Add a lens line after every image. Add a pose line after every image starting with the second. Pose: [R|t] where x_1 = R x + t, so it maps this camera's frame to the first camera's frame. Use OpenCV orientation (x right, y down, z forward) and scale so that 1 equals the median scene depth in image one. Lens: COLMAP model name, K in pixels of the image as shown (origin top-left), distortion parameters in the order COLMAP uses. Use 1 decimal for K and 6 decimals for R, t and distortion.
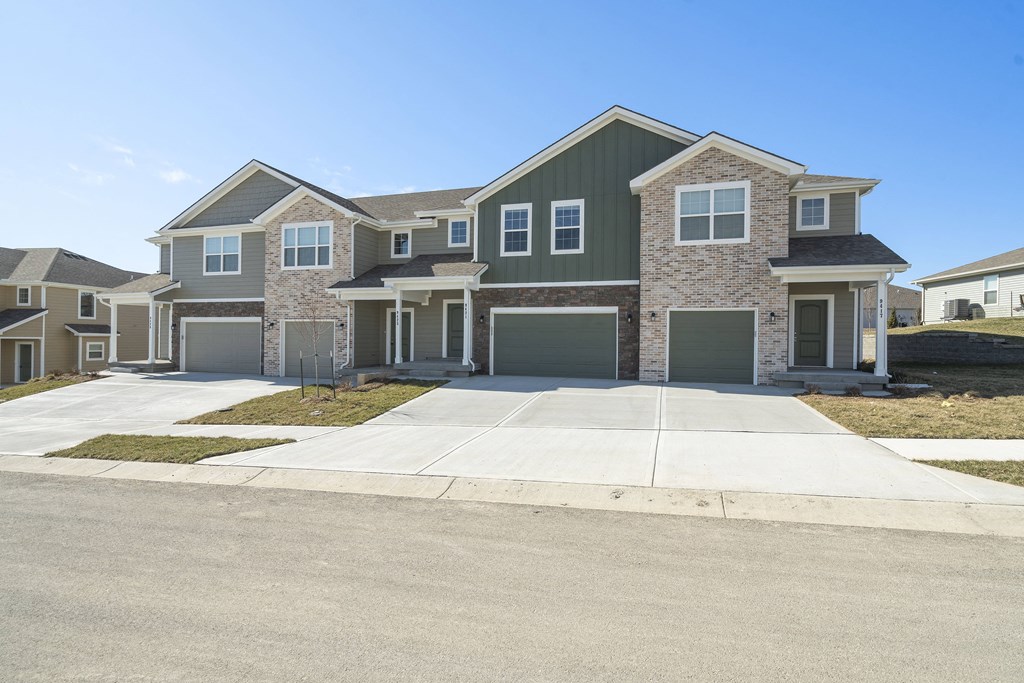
lens RADIAL K [[516.1, 0, 508.6], [0, 516.1, 336.5], [0, 0, 1]] dist [0.001651, 0.000875]
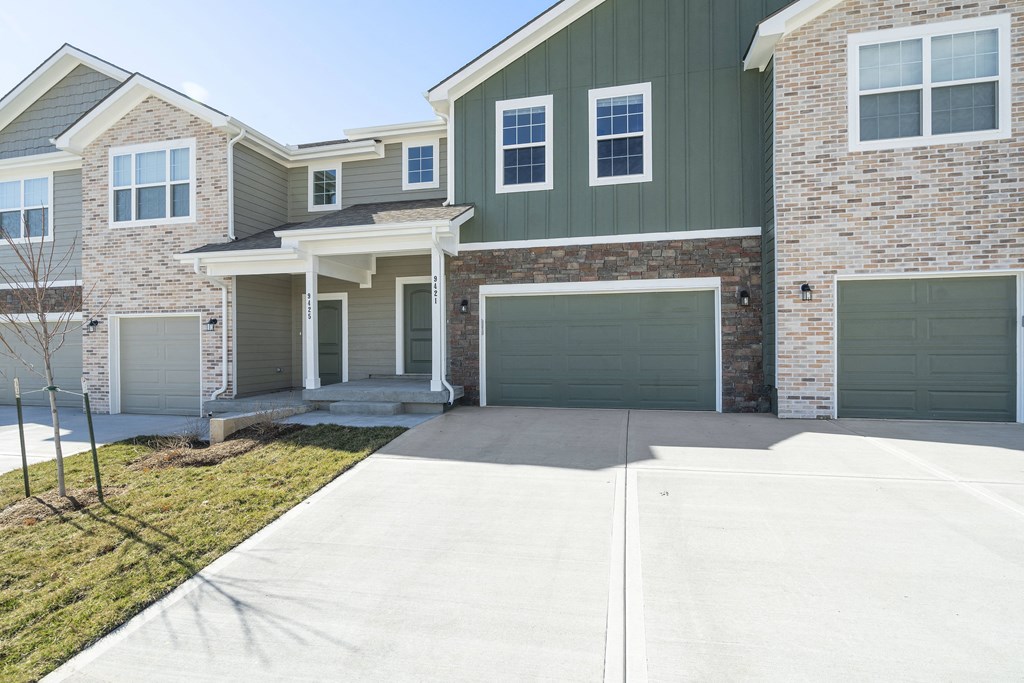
lens RADIAL K [[512.1, 0, 512.0], [0, 512.1, 341.5], [0, 0, 1]] dist [-0.002213, 0.000362]
pose [[0.997101, -0.016830, 0.074208, -0.043441], [0.016763, 0.999858, 0.001527, 0.004404], [-0.074224, -0.000279, 0.997242, 0.455729]]
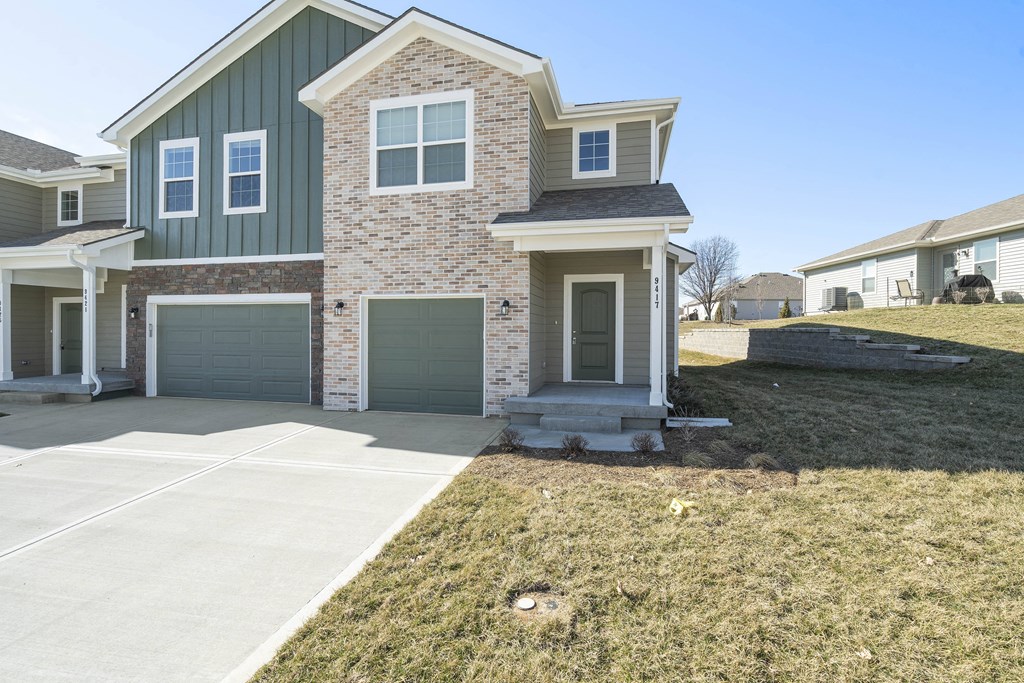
lens RADIAL K [[495.6, 0, 497.4], [0, 495.6, 329.7], [0, 0, 1]] dist [-0.002448, 0.000319]
pose [[0.996758, -0.007938, 0.080063, 0.373989], [0.007688, 0.999965, 0.003430, -0.011276], [-0.080088, -0.002803, 0.996784, 0.336311]]
